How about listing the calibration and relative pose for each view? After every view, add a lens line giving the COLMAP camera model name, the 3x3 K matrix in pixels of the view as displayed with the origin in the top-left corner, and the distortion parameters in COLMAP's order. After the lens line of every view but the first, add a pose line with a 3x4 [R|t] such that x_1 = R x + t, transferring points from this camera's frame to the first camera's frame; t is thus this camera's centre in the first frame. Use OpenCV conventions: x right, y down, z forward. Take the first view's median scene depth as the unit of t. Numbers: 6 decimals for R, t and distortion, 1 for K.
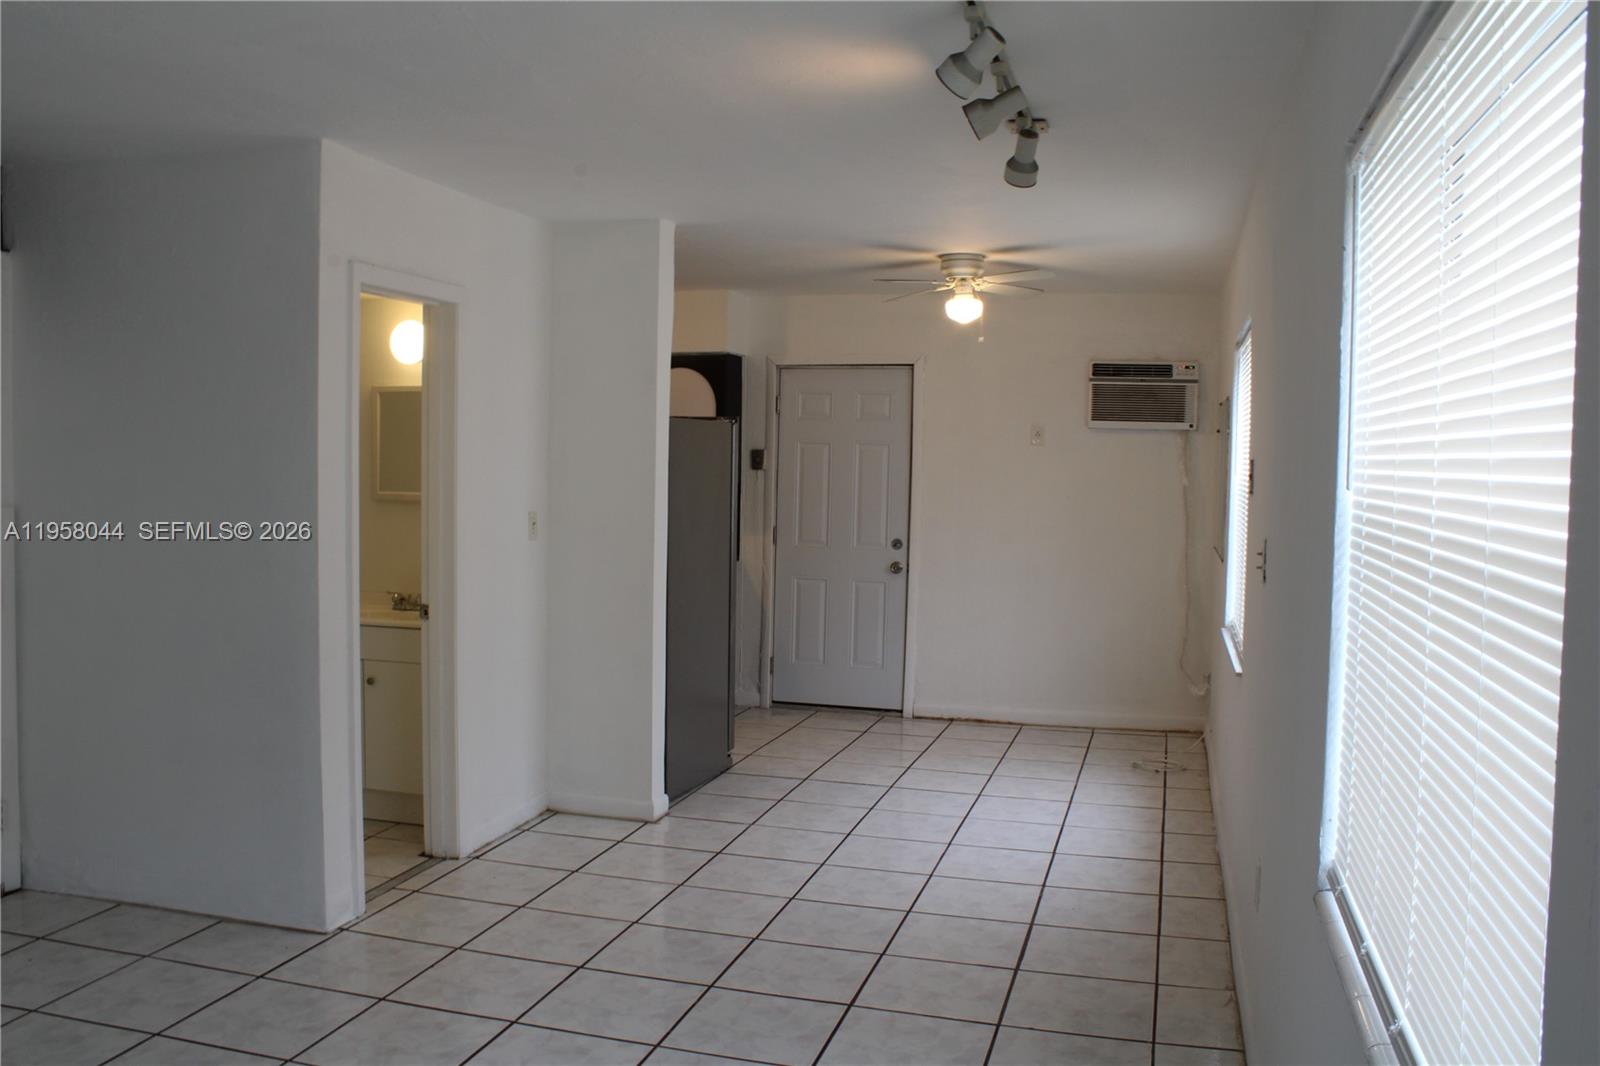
lens RADIAL K [[1351.8, 0, 792.7], [0, 1351.8, 533.3], [0, 0, 1]] dist [-0.120765, 0.058602]
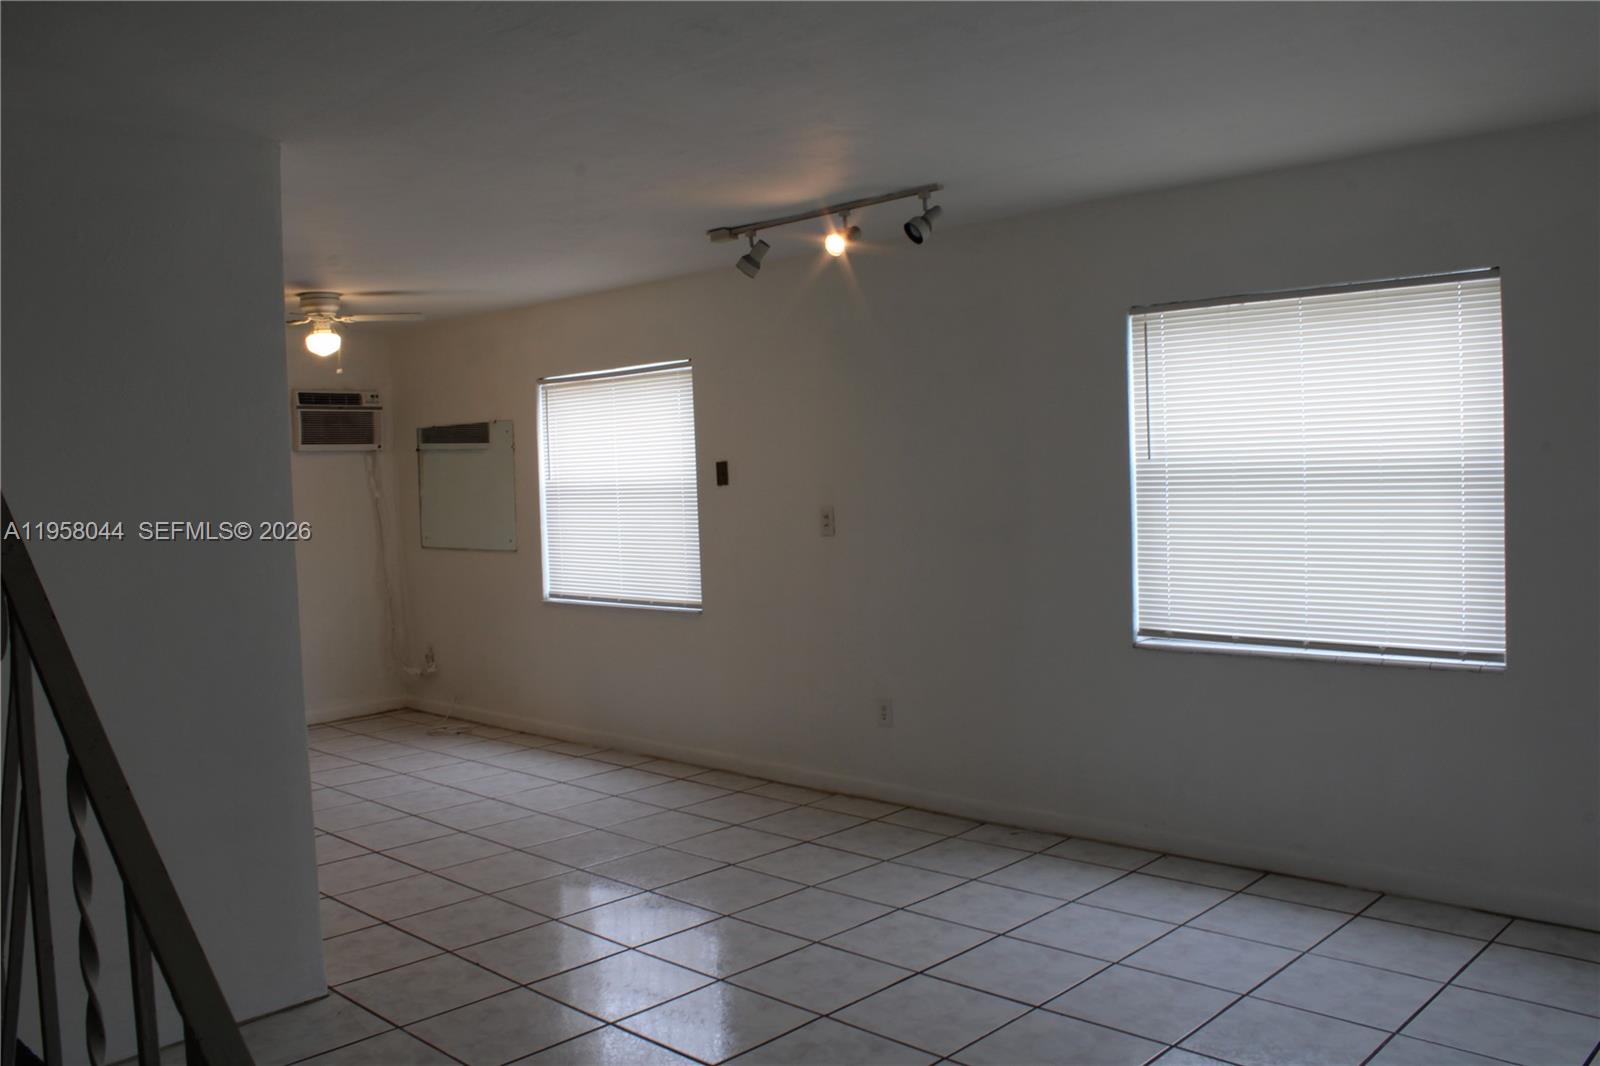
lens RADIAL K [[1351.8, 0, 791.7], [0, 1351.8, 529.3], [0, 0, 1]] dist [-0.120765, 0.058602]
pose [[0.456505, -0.073721, 0.886662, -0.573697], [0.095231, 0.994885, 0.033689, -0.013404], [-0.884610, 0.069058, 0.461190, 0.149261]]
